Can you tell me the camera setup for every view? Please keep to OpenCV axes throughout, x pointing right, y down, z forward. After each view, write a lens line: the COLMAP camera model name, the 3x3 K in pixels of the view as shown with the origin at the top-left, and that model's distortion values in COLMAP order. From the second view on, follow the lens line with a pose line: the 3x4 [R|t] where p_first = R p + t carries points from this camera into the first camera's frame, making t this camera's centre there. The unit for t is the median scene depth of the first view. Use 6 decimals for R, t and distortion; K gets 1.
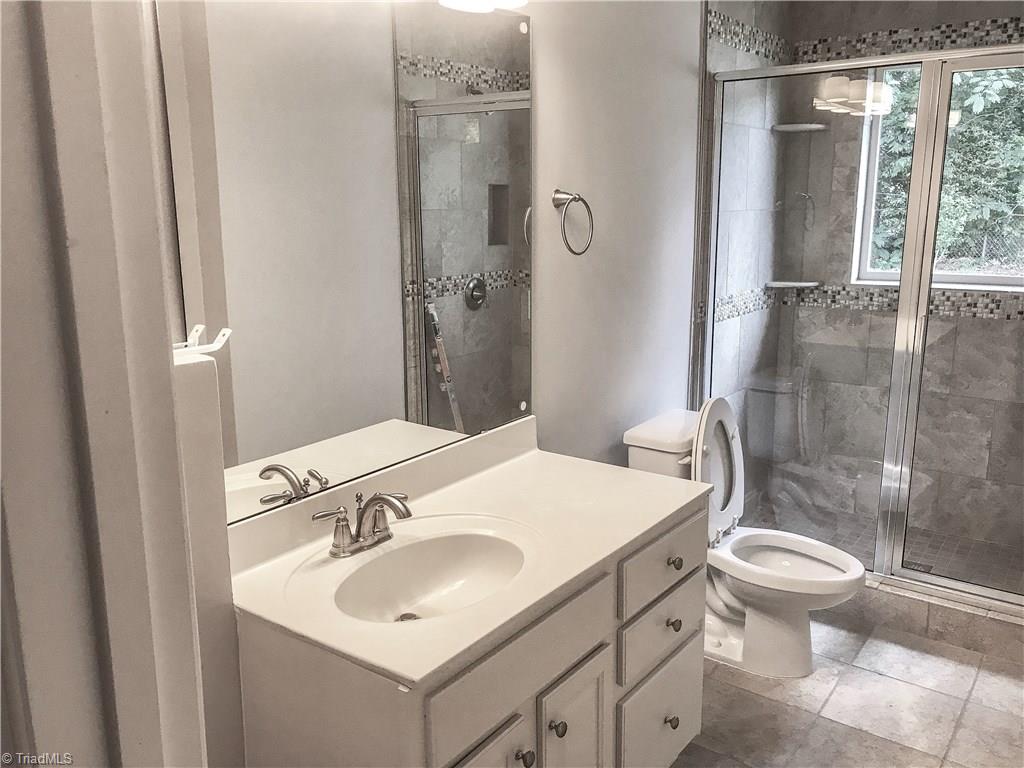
lens RADIAL K [[842.9, 0, 508.5], [0, 842.9, 381.5], [0, 0, 1]] dist [0.001274, 0.032839]
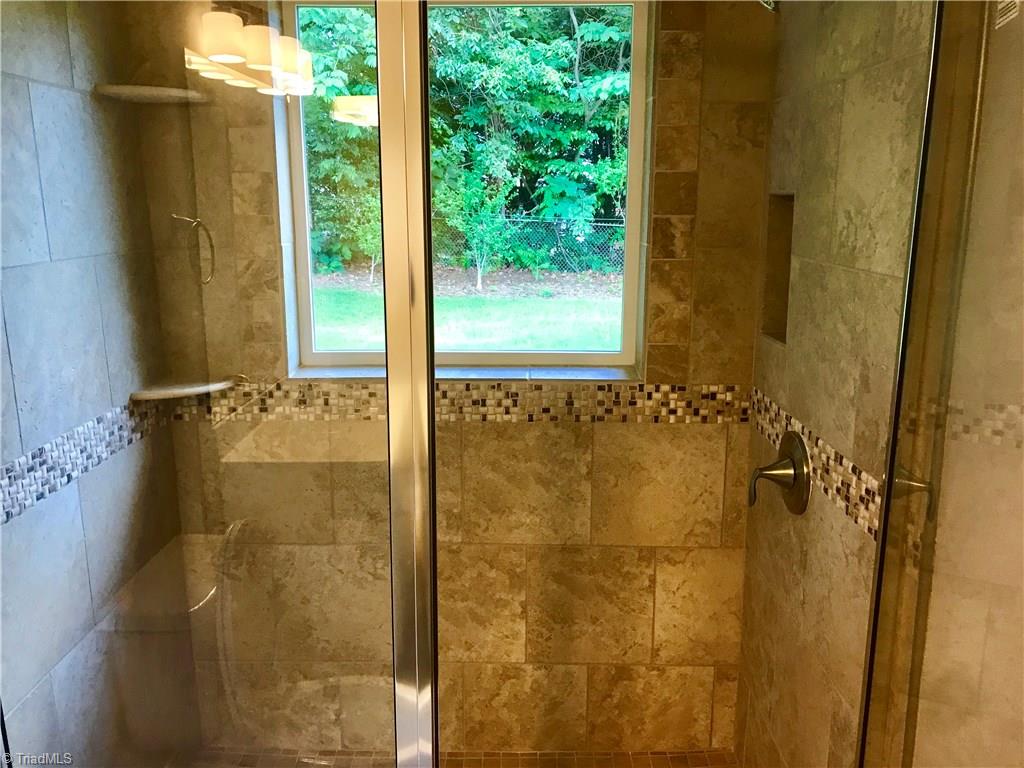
lens RADIAL K [[846.9, 0, 513.3], [0, 846.9, 378.5], [0, 0, 1]] dist [0.061099, -0.085637]
pose [[0.805609, -0.116096, 0.580962, 0.207858], [0.117922, 0.992413, 0.034799, -0.126528], [-0.580594, 0.040474, 0.813187, 0.476833]]
